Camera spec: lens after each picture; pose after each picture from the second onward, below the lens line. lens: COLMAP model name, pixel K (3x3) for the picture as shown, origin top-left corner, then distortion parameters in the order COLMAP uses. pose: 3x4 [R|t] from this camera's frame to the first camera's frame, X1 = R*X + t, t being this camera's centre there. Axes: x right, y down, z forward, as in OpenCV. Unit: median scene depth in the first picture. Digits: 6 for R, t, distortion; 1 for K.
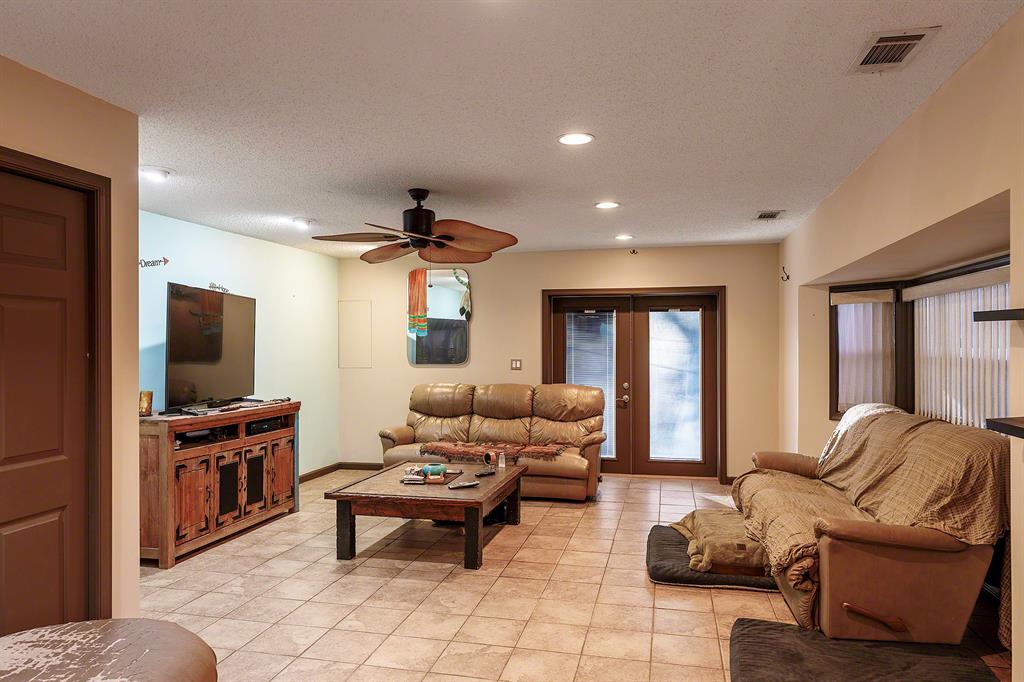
lens RADIAL K [[679.3, 0, 511.7], [0, 679.3, 341.1], [0, 0, 1]] dist [-0.000248, 0.001714]
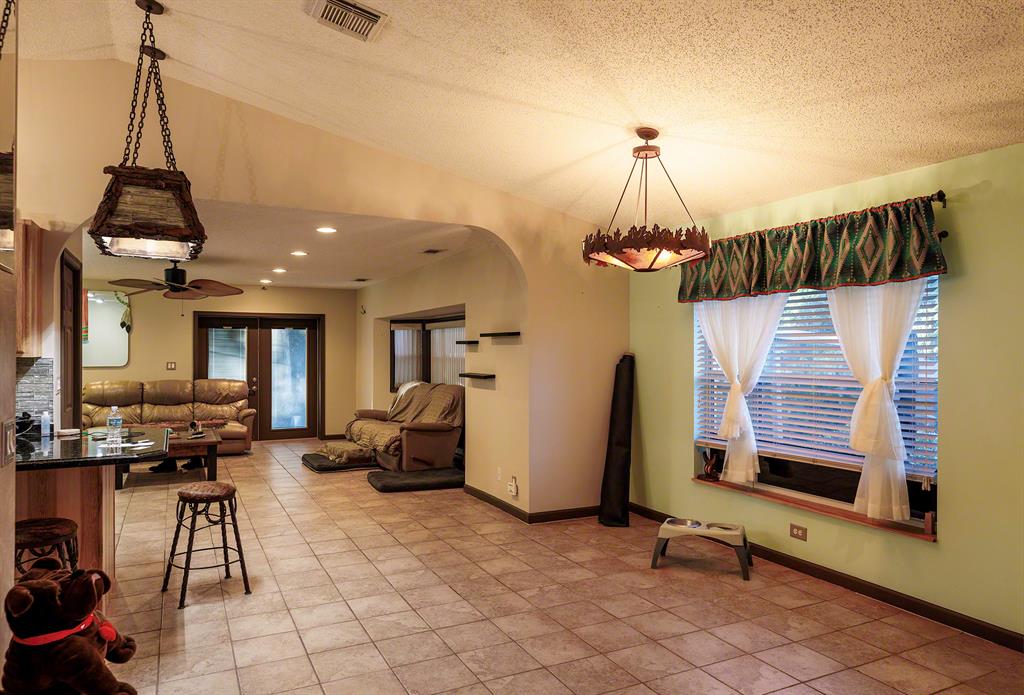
lens RADIAL K [[670.2, 0, 517.5], [0, 670.2, 342.9], [0, 0, 1]] dist [-0.004377, -0.002725]
pose [[0.768819, 0.009637, 0.639394, -0.444634], [-0.005329, 0.999948, -0.008663, -0.004252], [-0.639445, 0.003253, 0.768830, -0.642009]]
